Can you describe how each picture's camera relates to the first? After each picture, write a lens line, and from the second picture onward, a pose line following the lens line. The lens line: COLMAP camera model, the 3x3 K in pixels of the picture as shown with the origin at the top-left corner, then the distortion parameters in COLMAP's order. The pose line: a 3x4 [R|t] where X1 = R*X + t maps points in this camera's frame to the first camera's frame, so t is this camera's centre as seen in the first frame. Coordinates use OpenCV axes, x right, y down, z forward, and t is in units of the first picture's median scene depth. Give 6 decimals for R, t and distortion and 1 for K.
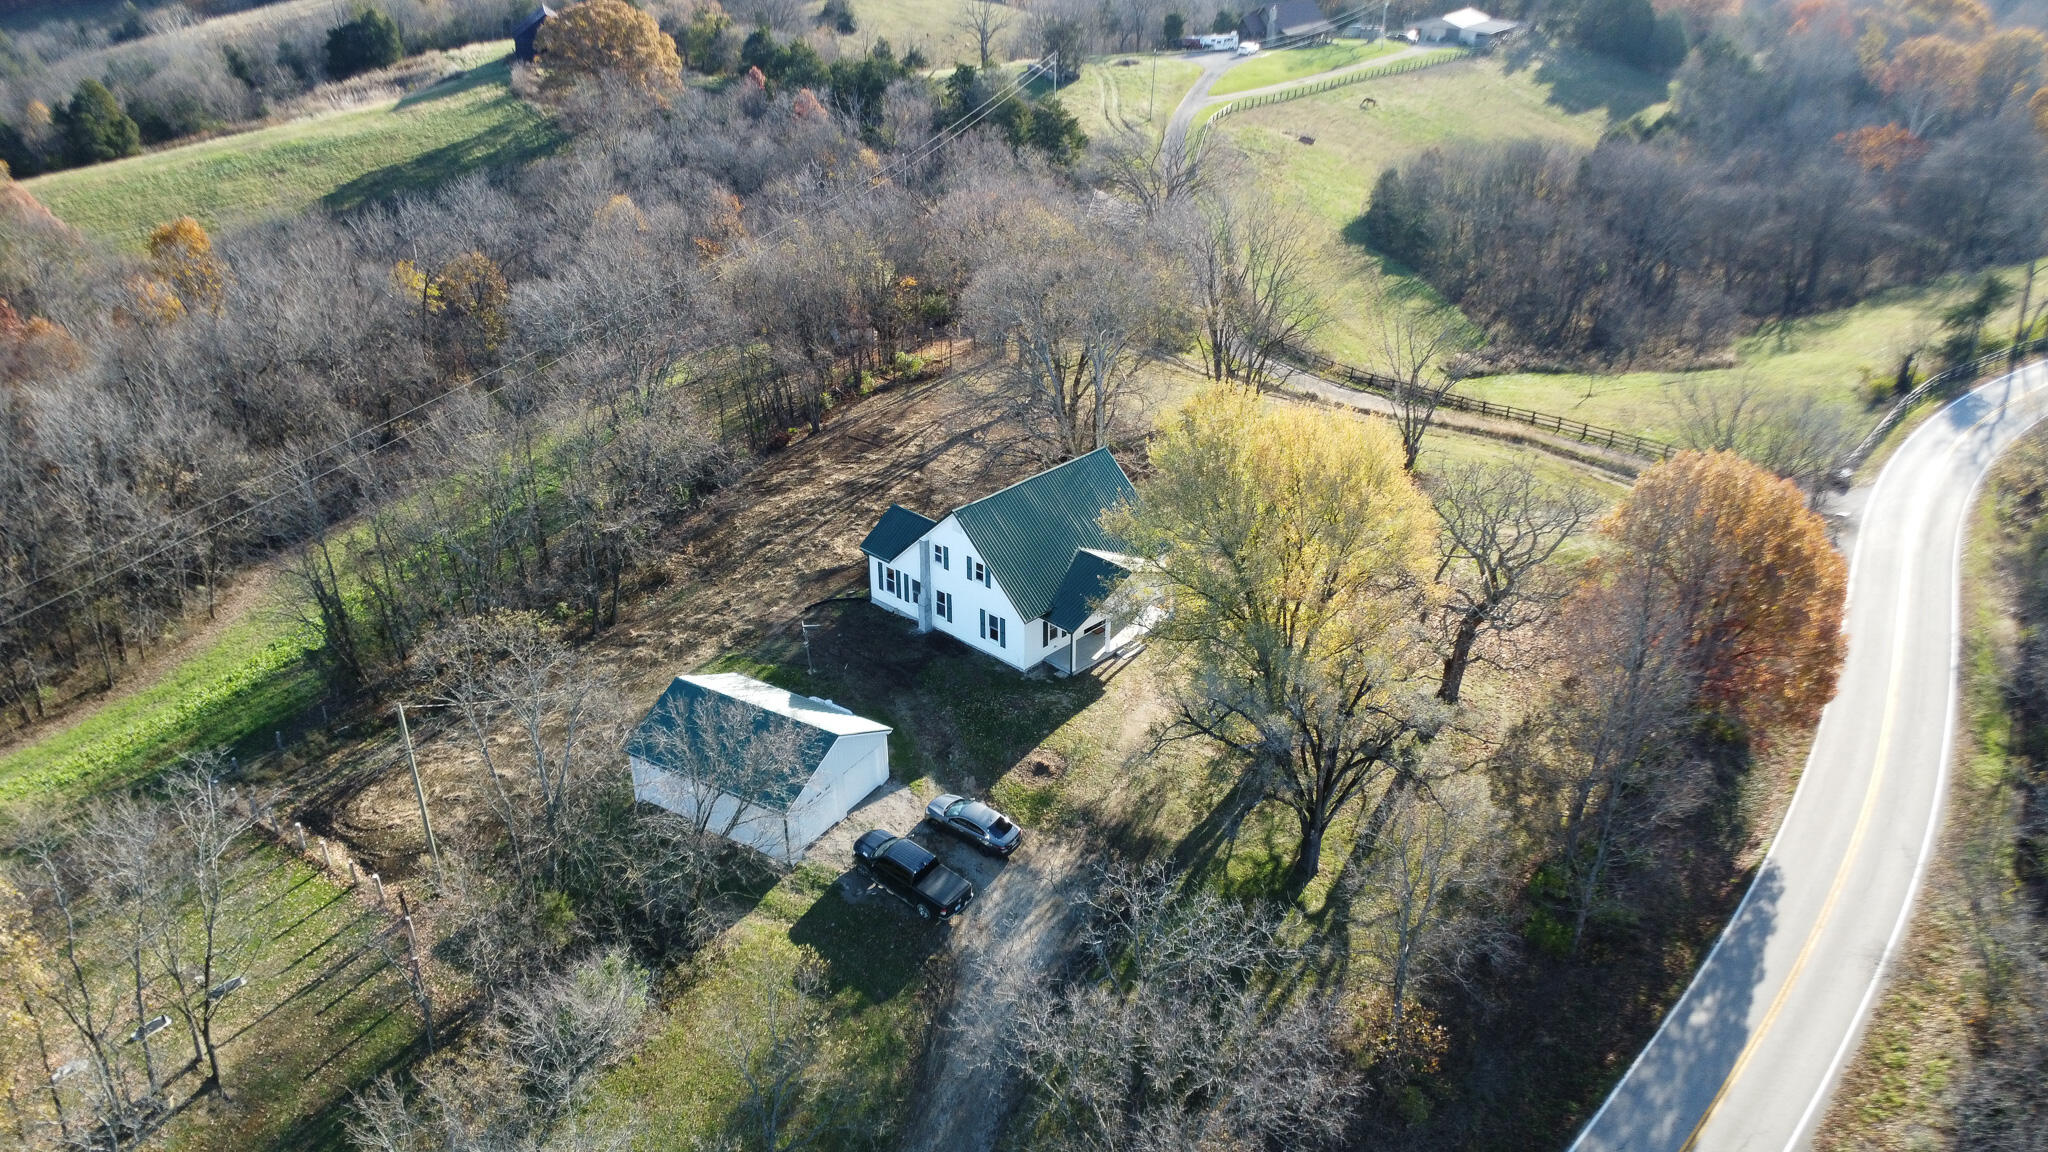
lens RADIAL K [[1546.0, 0, 1020.1], [0, 1546.0, 574.1], [0, 0, 1]] dist [0.007605, -0.012384]
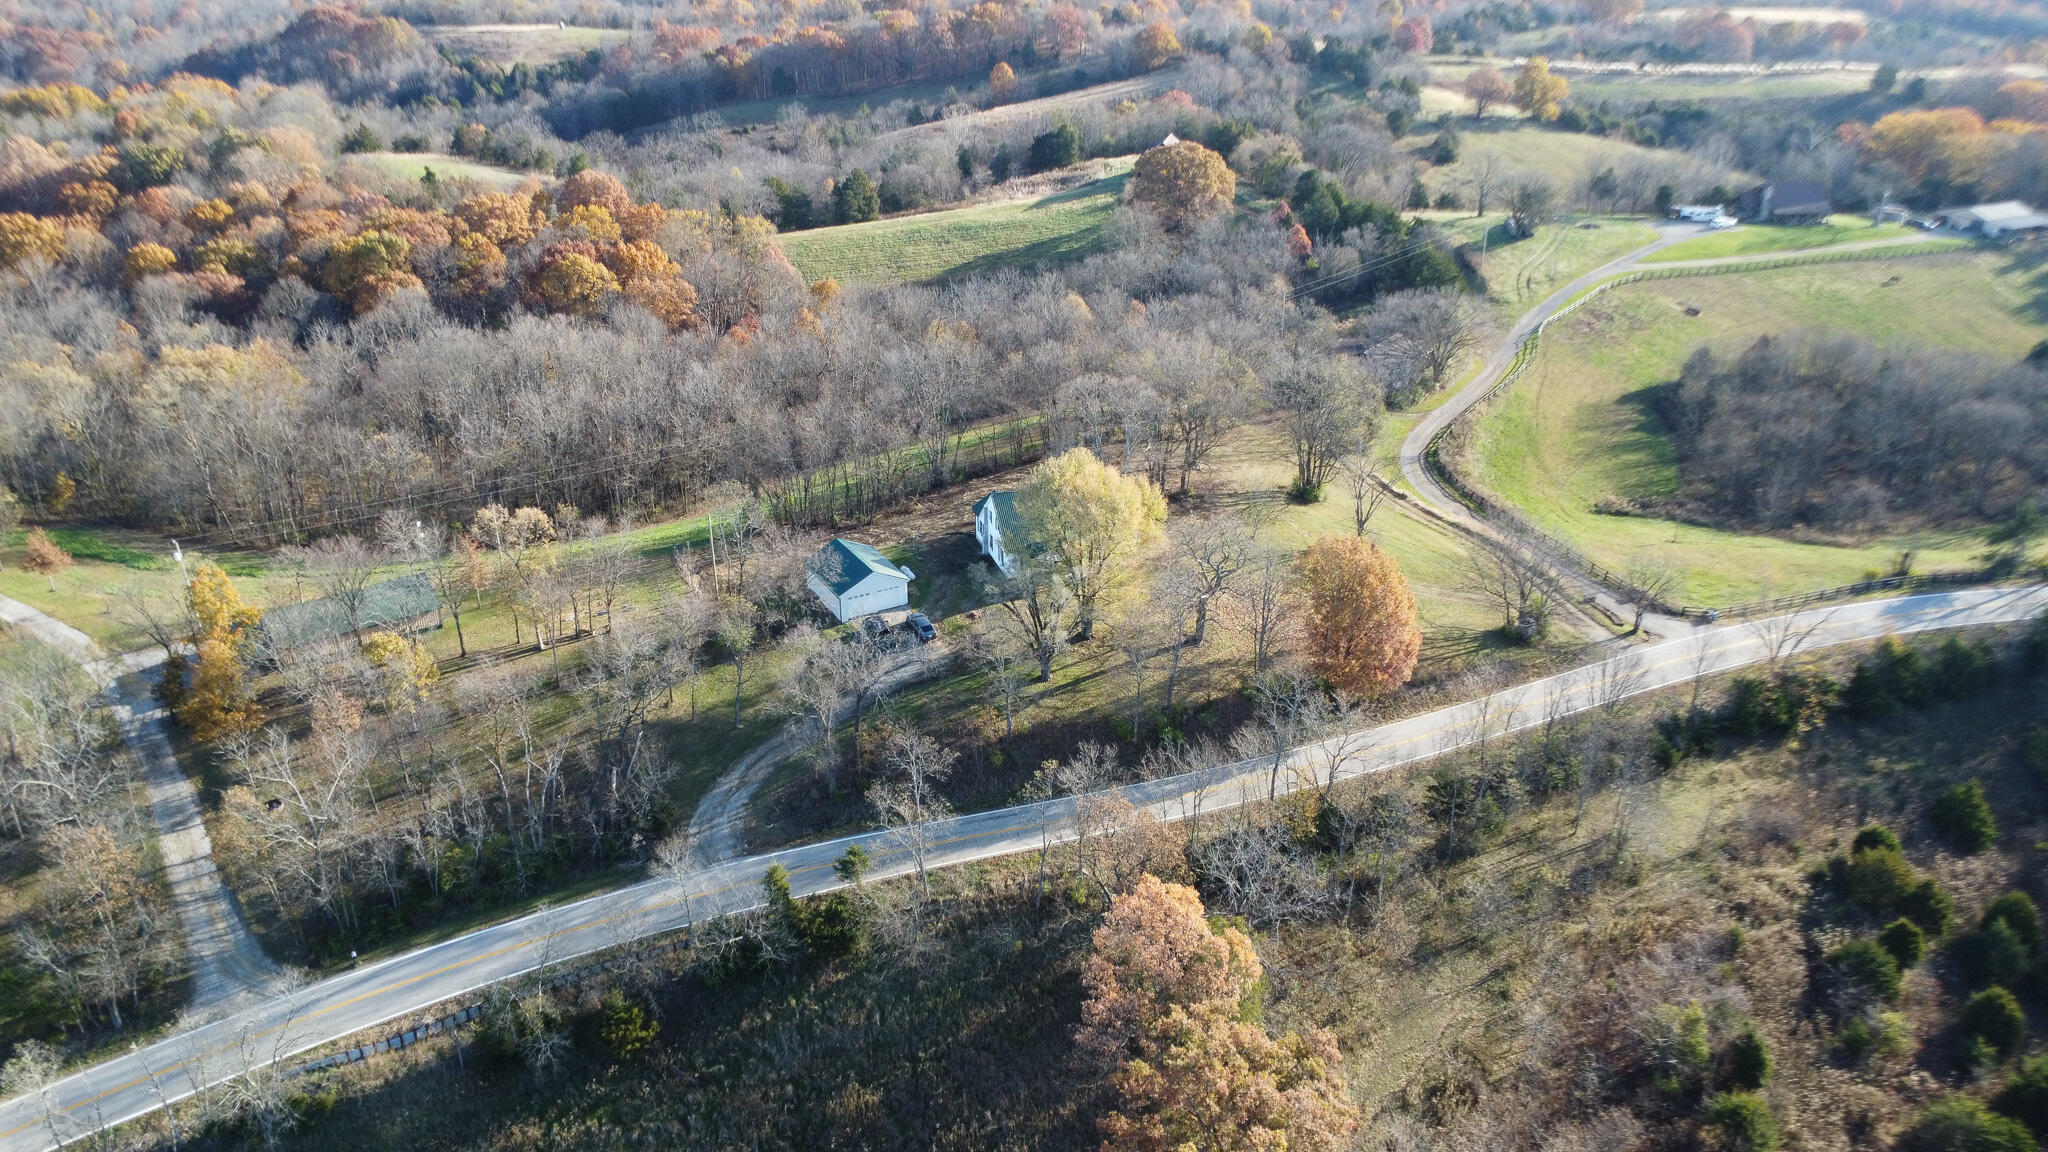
lens RADIAL K [[1546.0, 0, 1025.4], [0, 1546.0, 577.4], [0, 0, 1]] dist [0.007605, -0.012384]
pose [[0.870401, 0.207226, -0.446610, 0.286241], [-0.221328, 0.974972, 0.021038, 0.004243], [0.439792, 0.080536, 0.894481, -0.241250]]
